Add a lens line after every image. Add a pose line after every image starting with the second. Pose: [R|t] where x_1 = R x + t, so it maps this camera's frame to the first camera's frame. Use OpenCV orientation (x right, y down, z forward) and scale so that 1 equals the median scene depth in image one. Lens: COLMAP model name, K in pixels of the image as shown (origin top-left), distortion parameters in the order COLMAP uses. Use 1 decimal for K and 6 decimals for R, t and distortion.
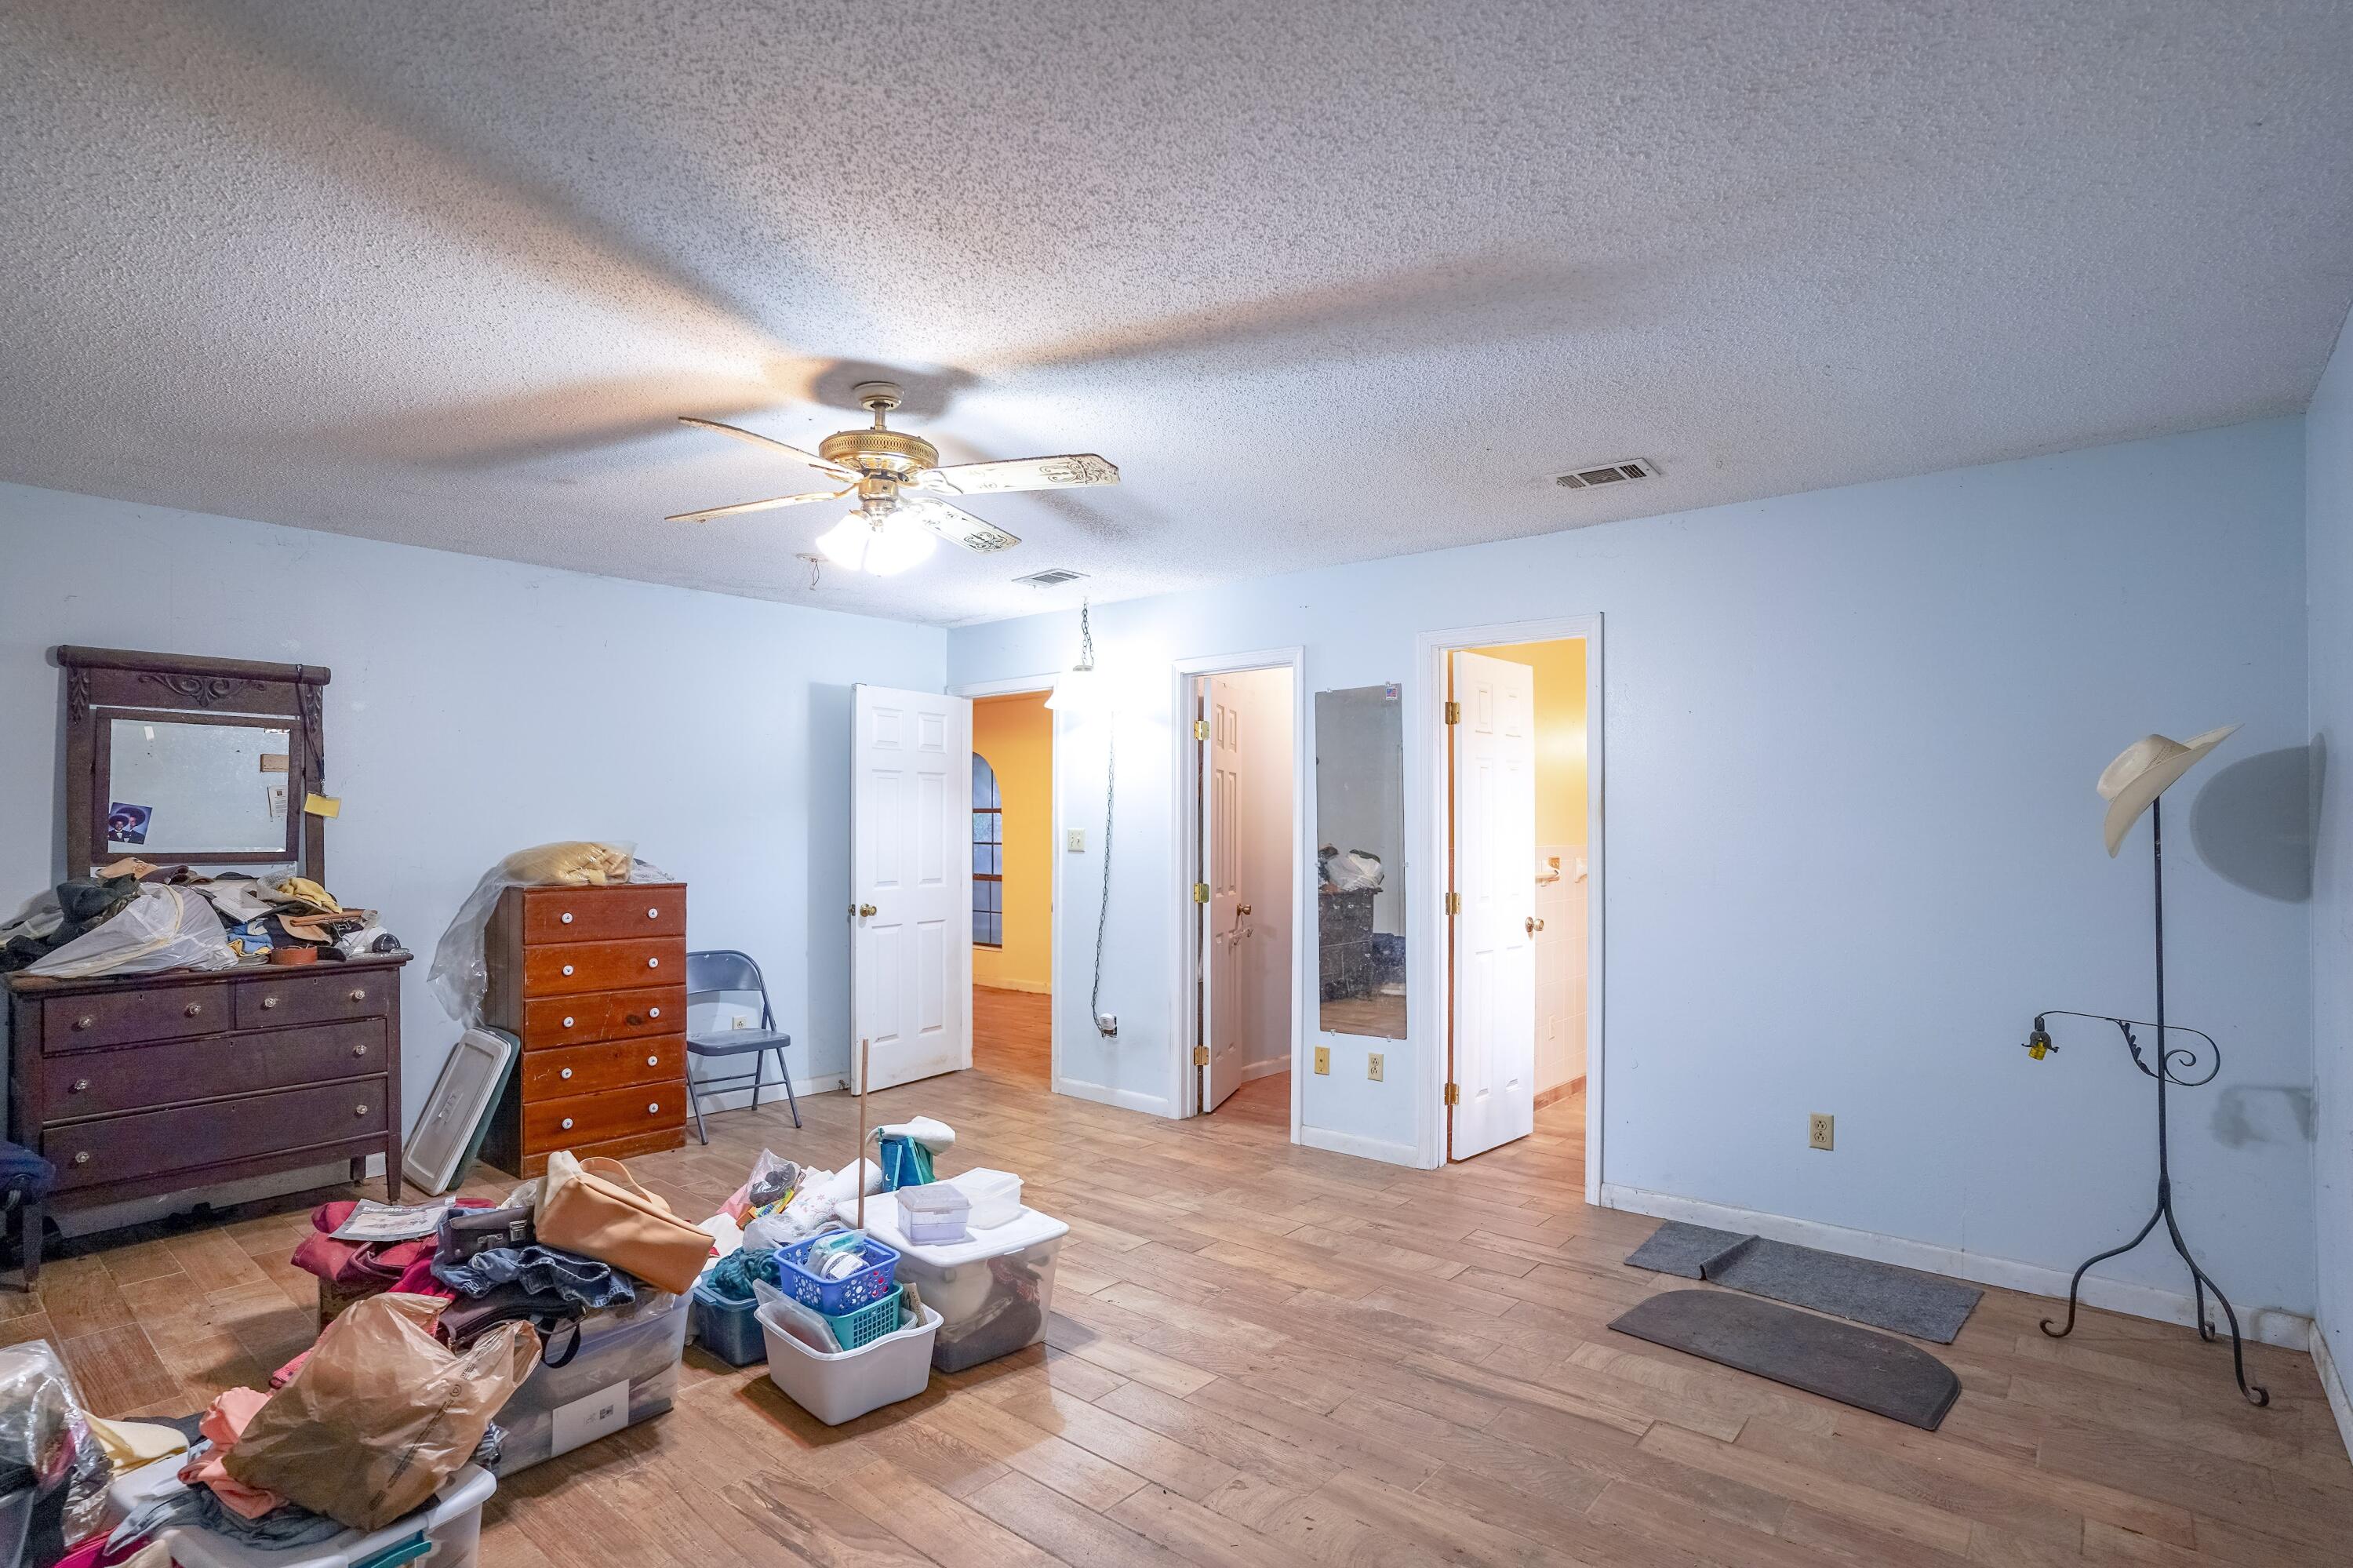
lens RADIAL K [[1170.3, 0, 1164.4], [0, 1170.3, 791.4], [0, 0, 1]] dist [-0.059700, 0.023040]
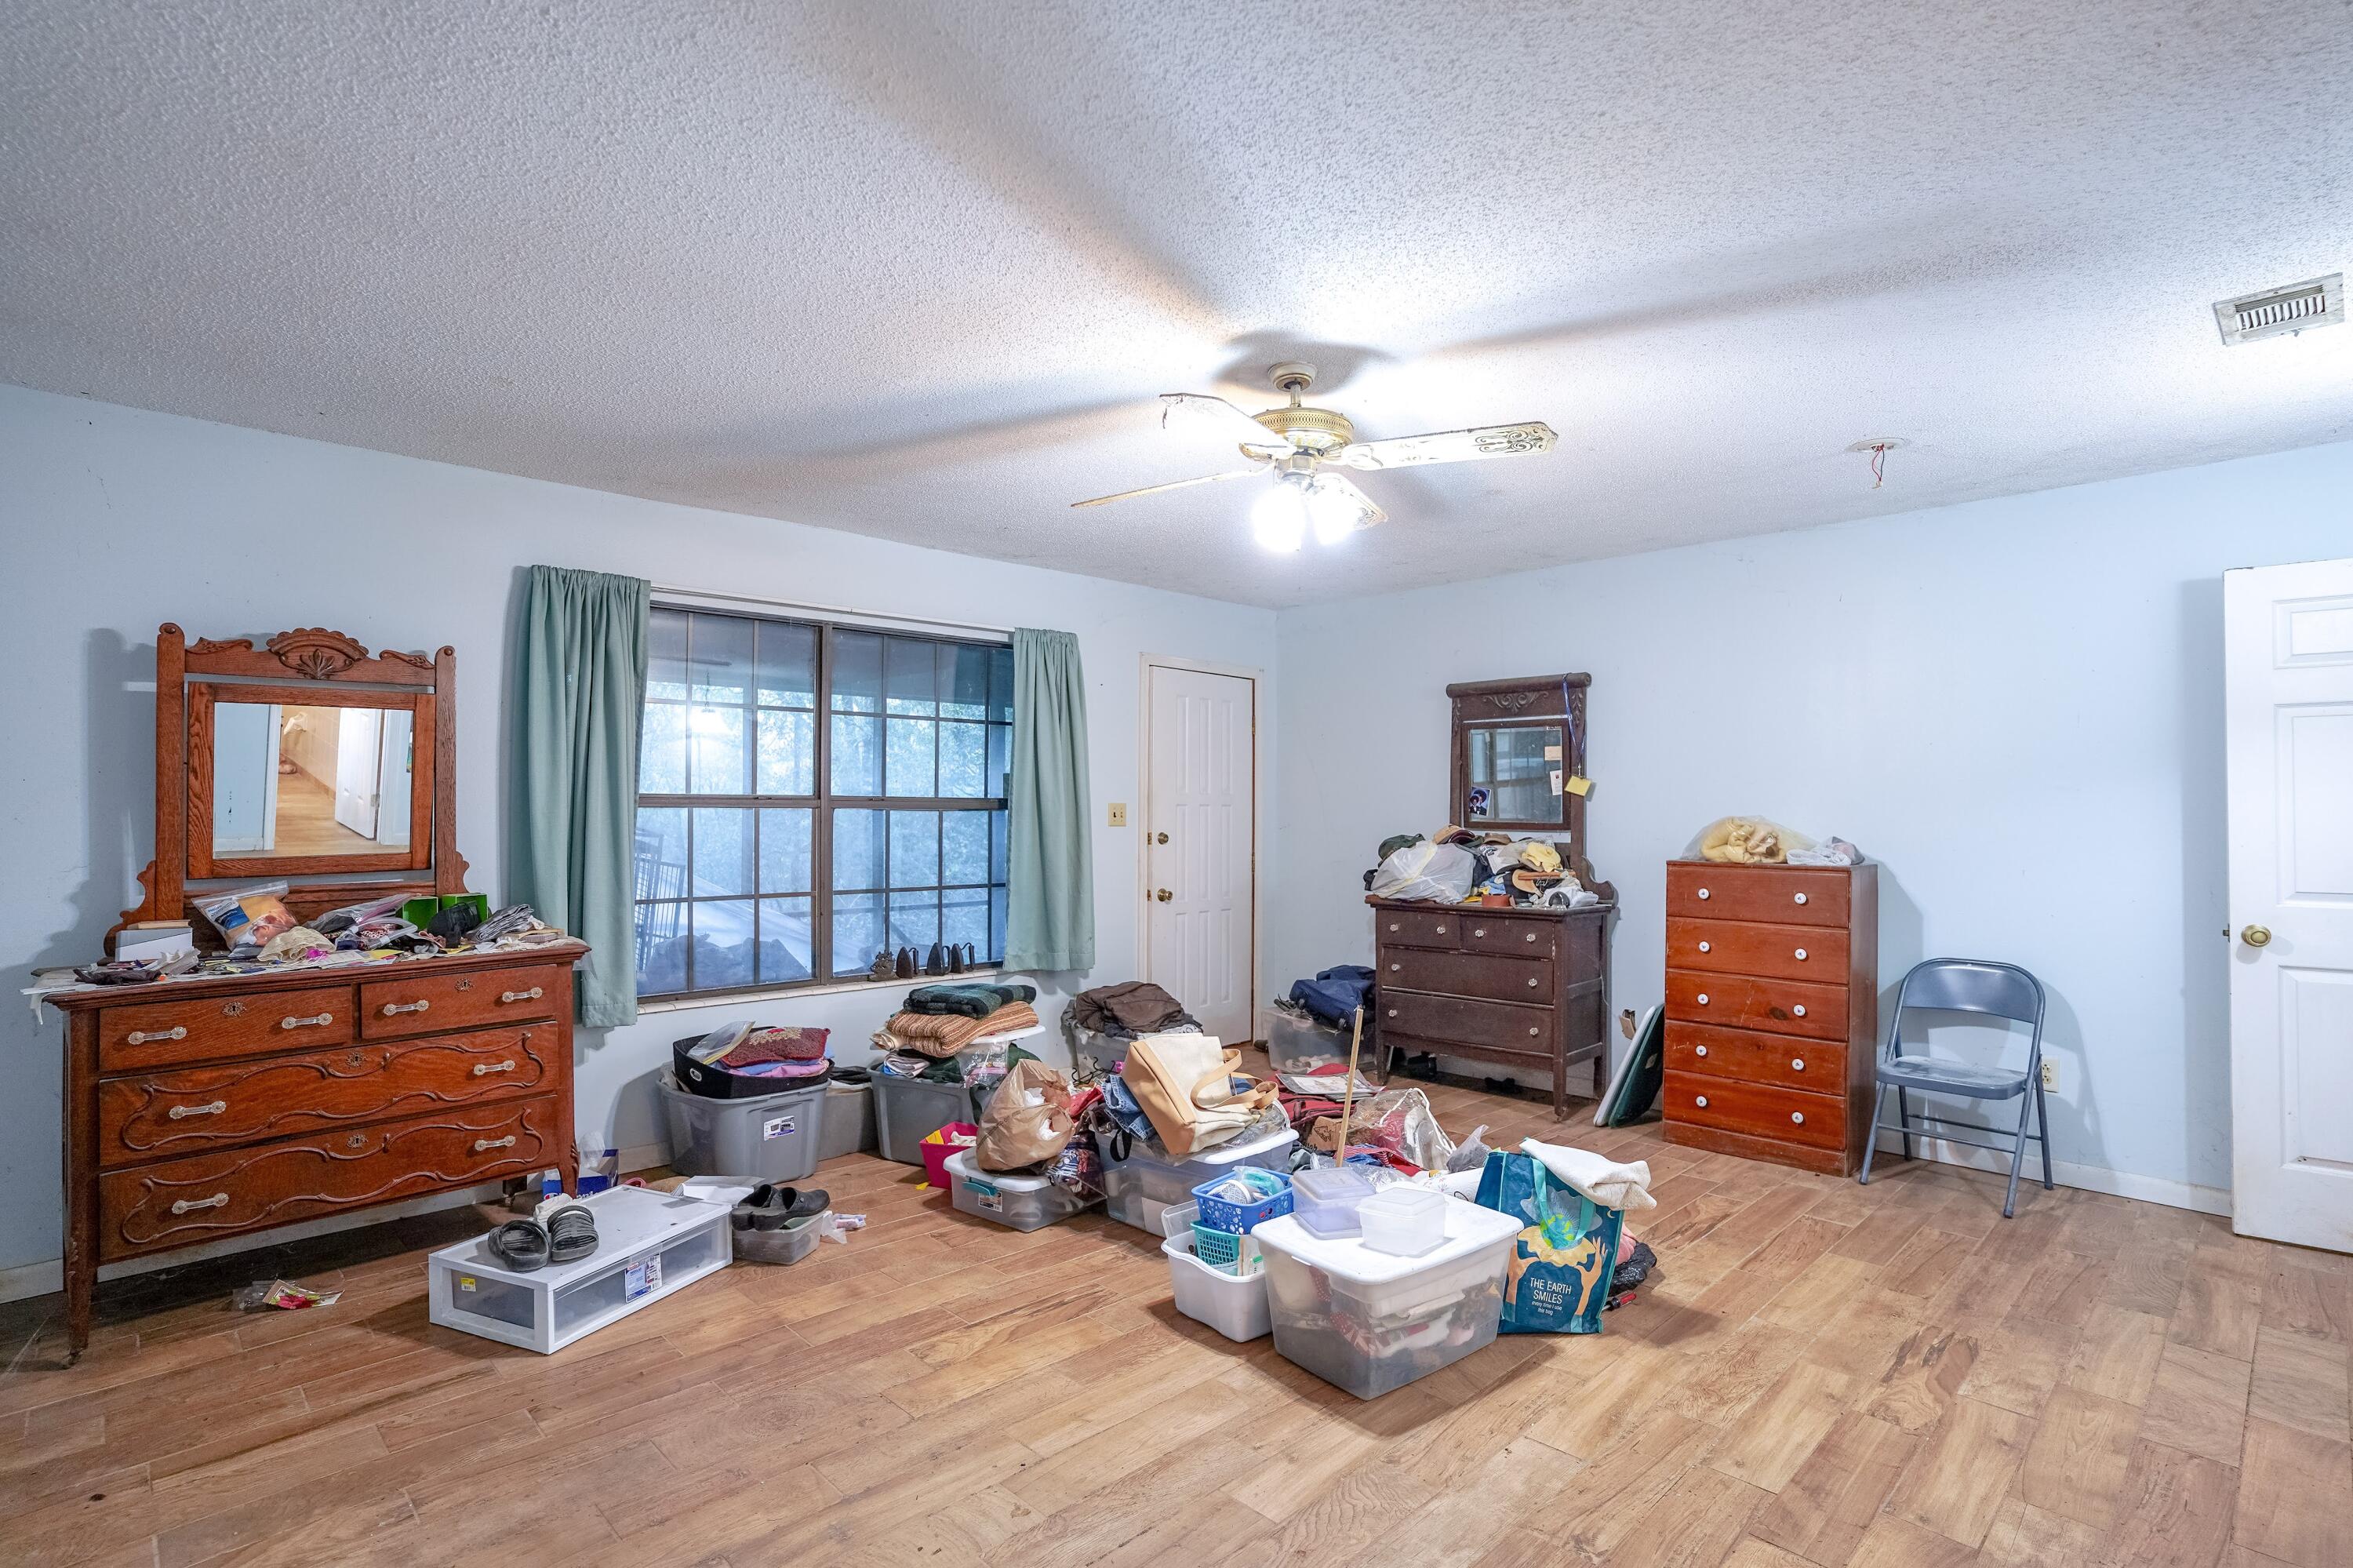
lens RADIAL K [[1170.3, 0, 1177.3], [0, 1170.3, 781.0], [0, 0, 1]] dist [-0.059700, 0.023040]
pose [[-0.094813, -0.024130, -0.995203, 0.592389], [0.028078, 0.999244, -0.026902, 0.031463], [0.995099, -0.030494, -0.094064, 0.747948]]
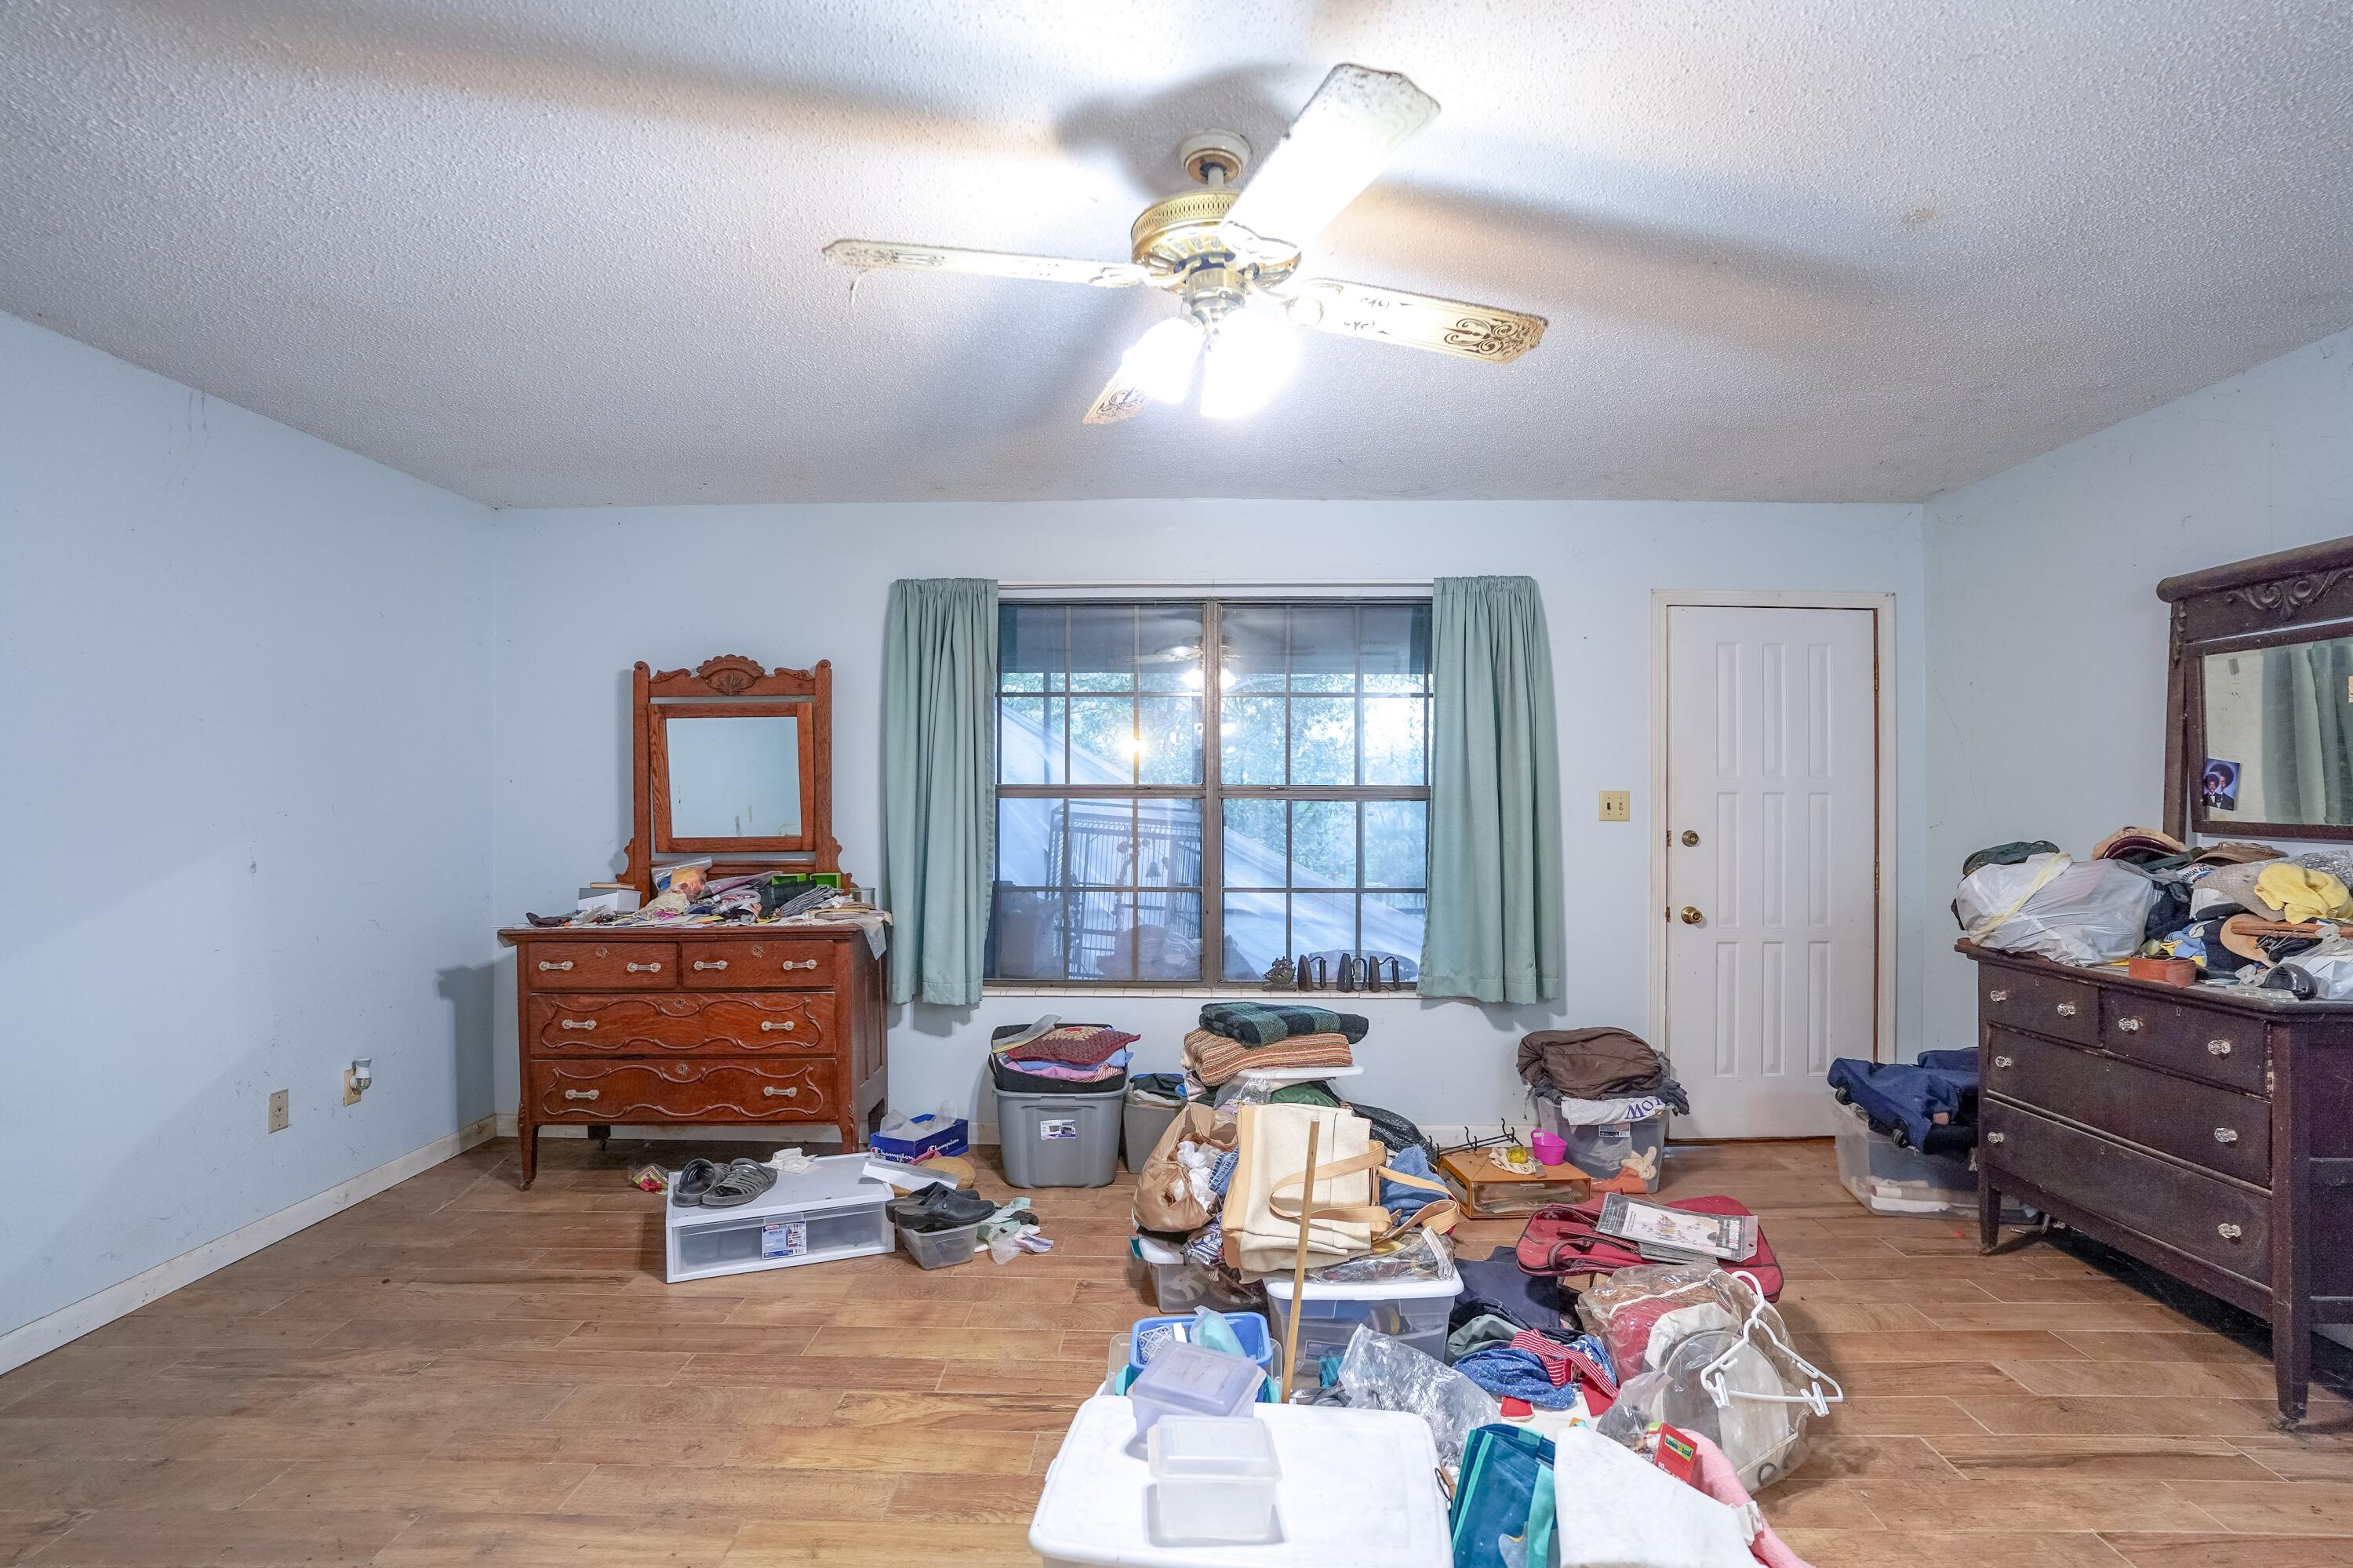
lens RADIAL K [[1170.3, 0, 1168.6], [0, 1170.3, 776.8], [0, 0, 1]] dist [-0.059700, 0.023040]
pose [[-0.779728, -0.011220, -0.626018, 0.152970], [0.017983, 0.999026, -0.040303, 0.041267], [0.625860, -0.042683, -0.778767, 1.140493]]
